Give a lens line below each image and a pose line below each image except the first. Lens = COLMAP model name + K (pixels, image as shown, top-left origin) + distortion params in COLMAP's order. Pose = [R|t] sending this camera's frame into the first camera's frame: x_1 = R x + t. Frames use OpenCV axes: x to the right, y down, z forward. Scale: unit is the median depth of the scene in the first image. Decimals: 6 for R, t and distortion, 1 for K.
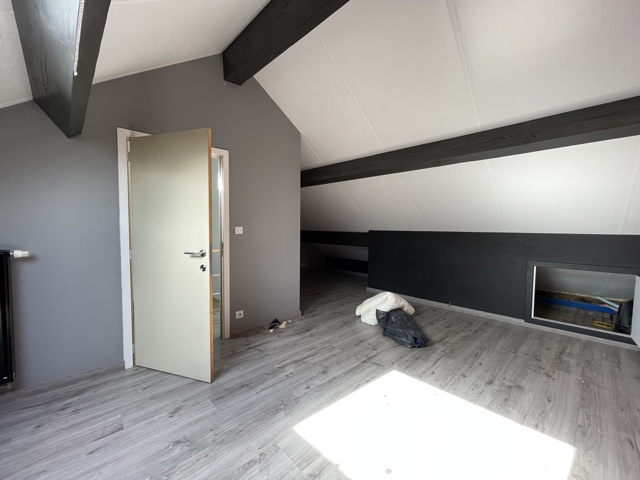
lens RADIAL K [[259.1, 0, 318.9], [0, 259.1, 241.6], [0, 0, 1]] dist [0.000265, -0.000104]
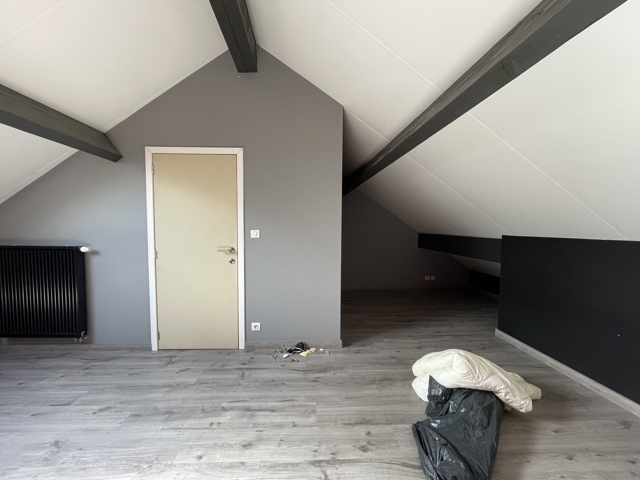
lens RADIAL K [[259.1, 0, 318.9], [0, 259.1, 241.6], [0, 0, 1]] dist [0.000265, -0.000104]
pose [[0.757202, 0.032095, -0.652392, 0.496151], [-0.036217, 0.999319, 0.007127, -0.034154], [0.652177, 0.018231, 0.757848, 0.506213]]
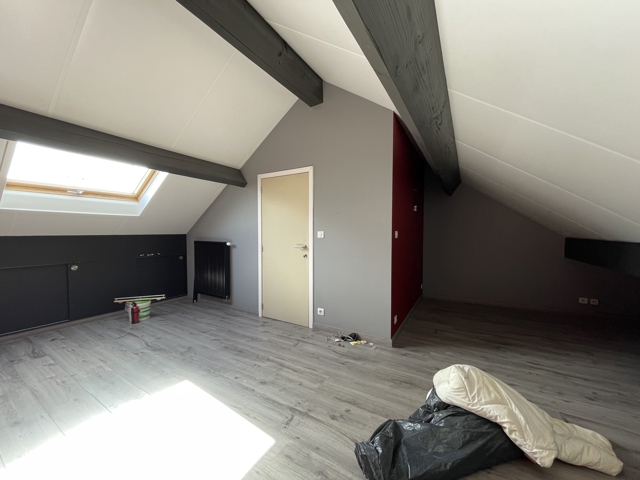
lens RADIAL K [[259.1, 0, 318.9], [0, 259.1, 241.6], [0, 0, 1]] dist [0.000265, -0.000104]
pose [[0.259697, 0.025769, -0.965346, 0.823378], [-0.055087, 0.998411, 0.011832, -0.028651], [0.964118, 0.050105, 0.260704, 0.779596]]
